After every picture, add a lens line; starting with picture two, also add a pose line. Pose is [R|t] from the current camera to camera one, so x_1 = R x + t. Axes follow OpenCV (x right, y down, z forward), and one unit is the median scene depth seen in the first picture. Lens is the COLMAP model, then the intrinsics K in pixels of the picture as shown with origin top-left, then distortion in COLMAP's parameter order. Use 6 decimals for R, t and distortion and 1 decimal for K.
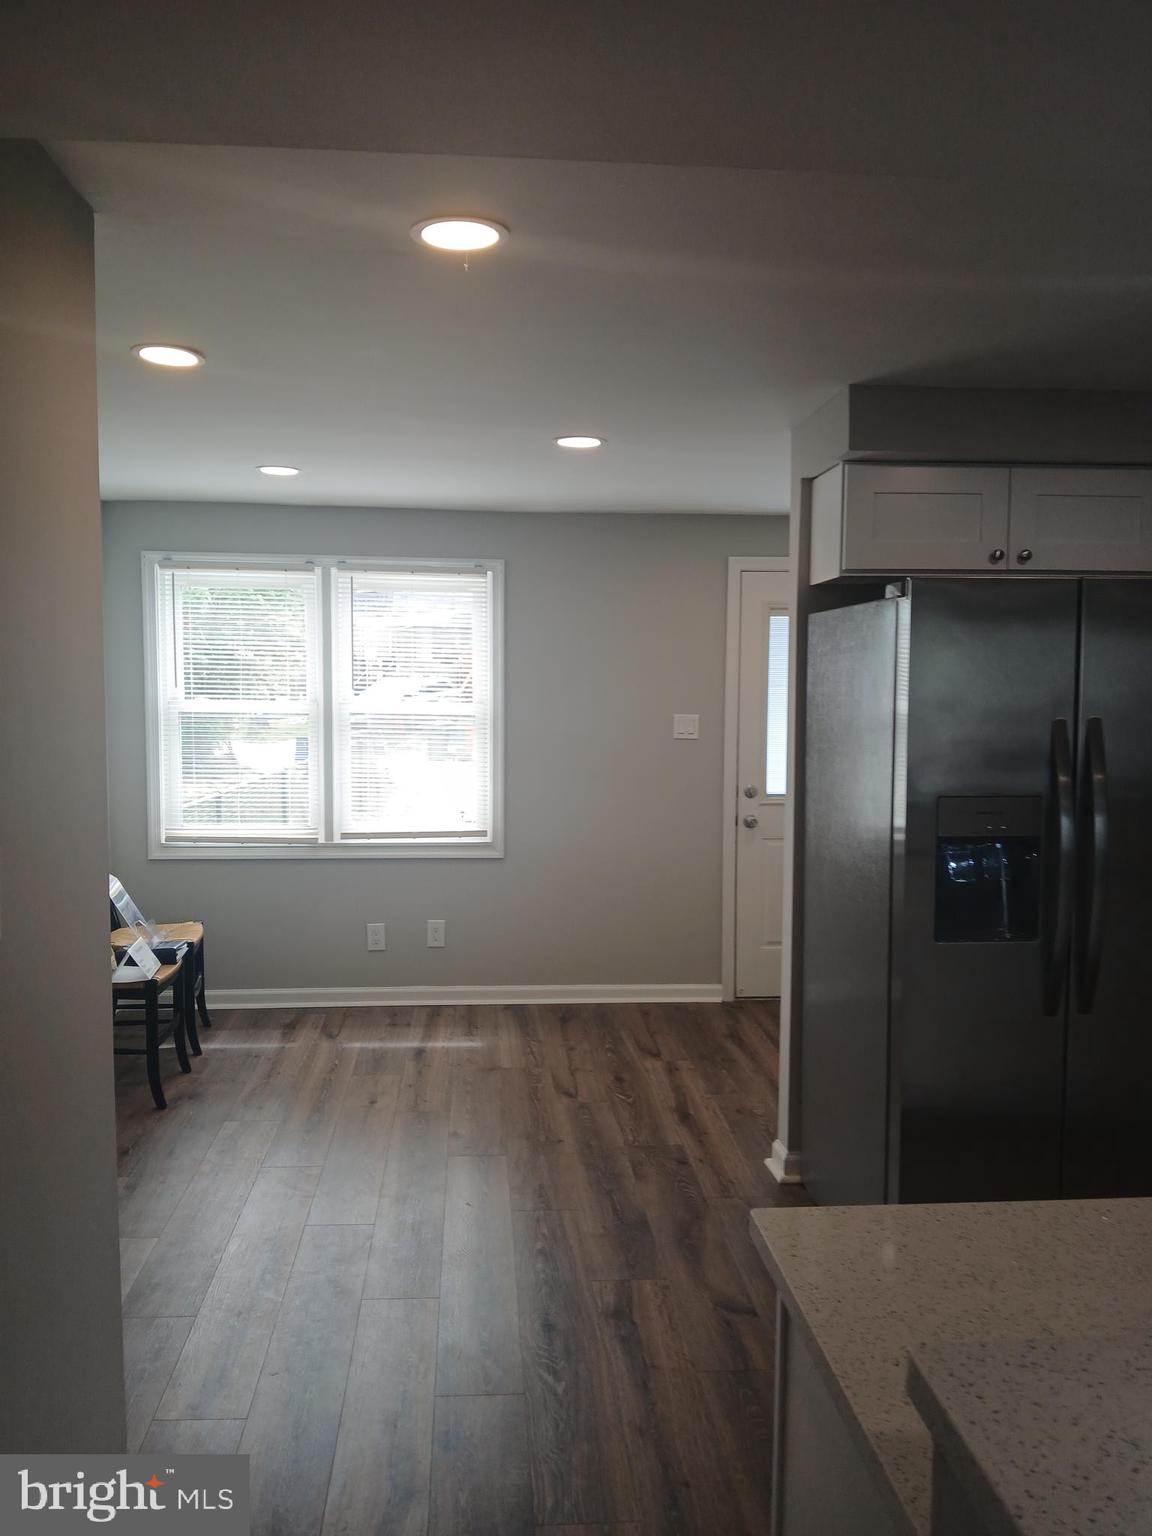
lens RADIAL K [[1187.0, 0, 551.0], [0, 1187.0, 760.5], [0, 0, 1]] dist [0.056988, -0.138147]
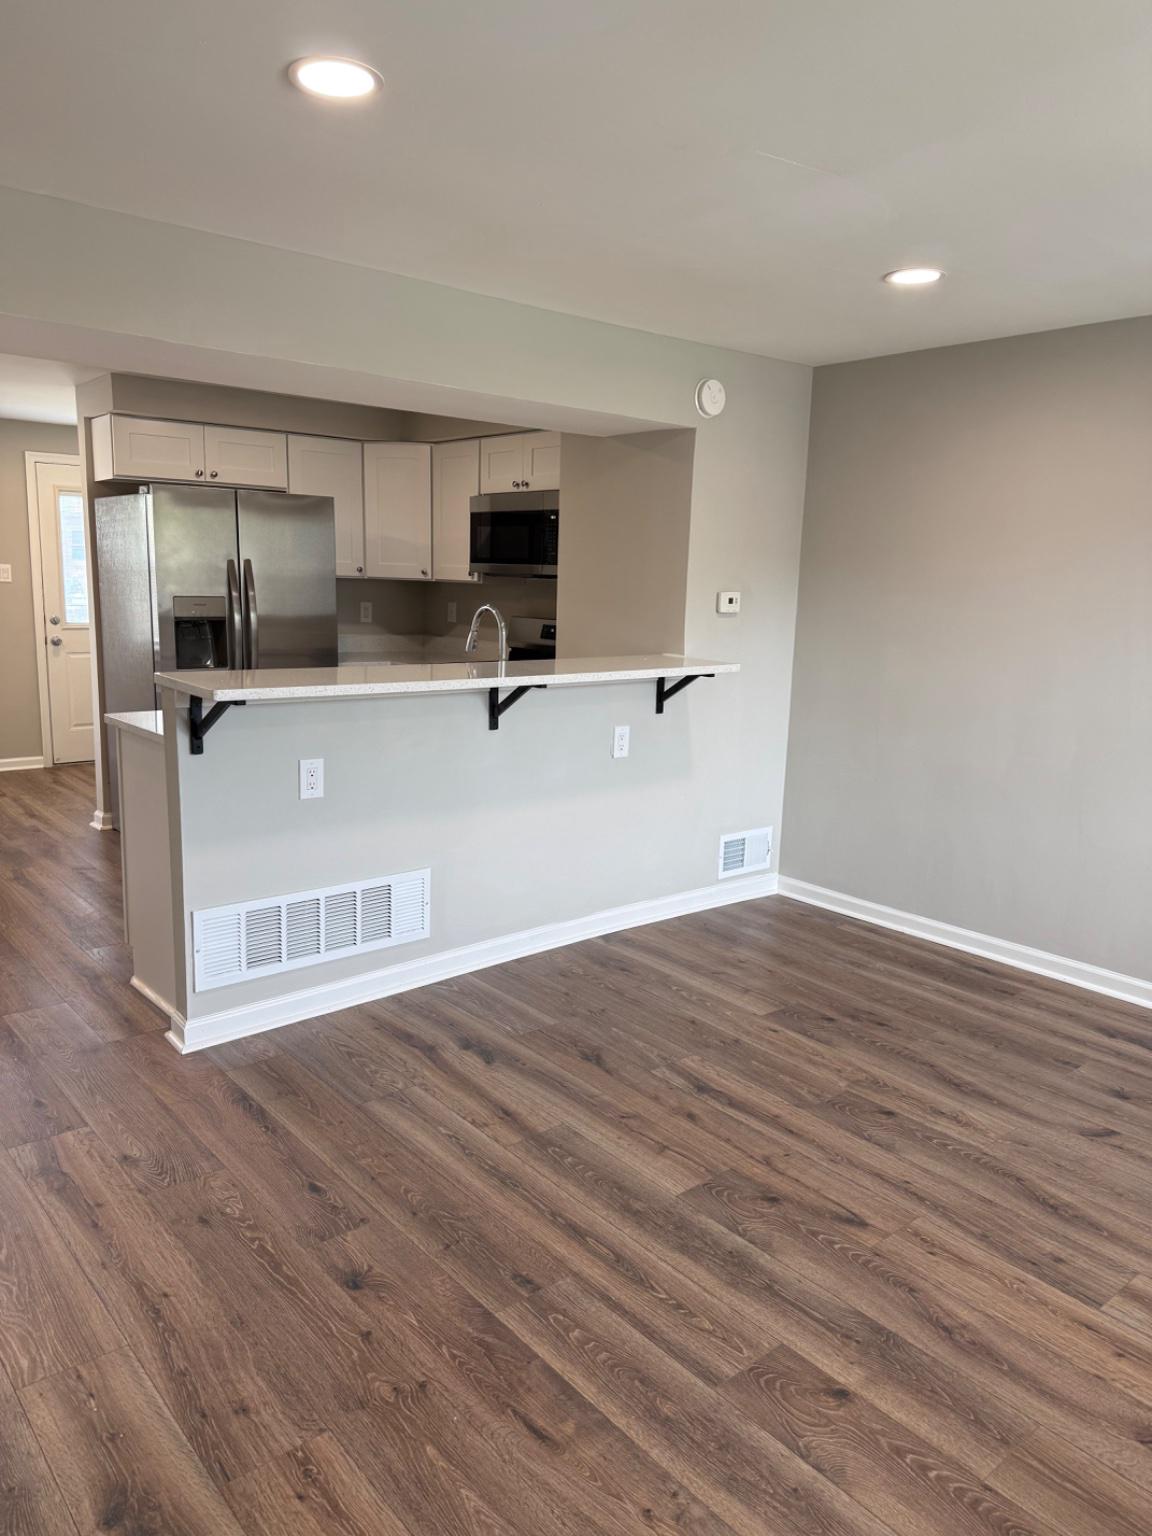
lens RADIAL K [[1086.6, 0, 576.0], [0, 1086.6, 768.0], [0, 0, 1]] dist [0.059079, -0.093537]
pose [[0.805288, -0.087917, 0.586330, -0.177994], [0.017706, 0.992070, 0.124436, 0.075291], [-0.592620, -0.089825, 0.800458, -0.681614]]
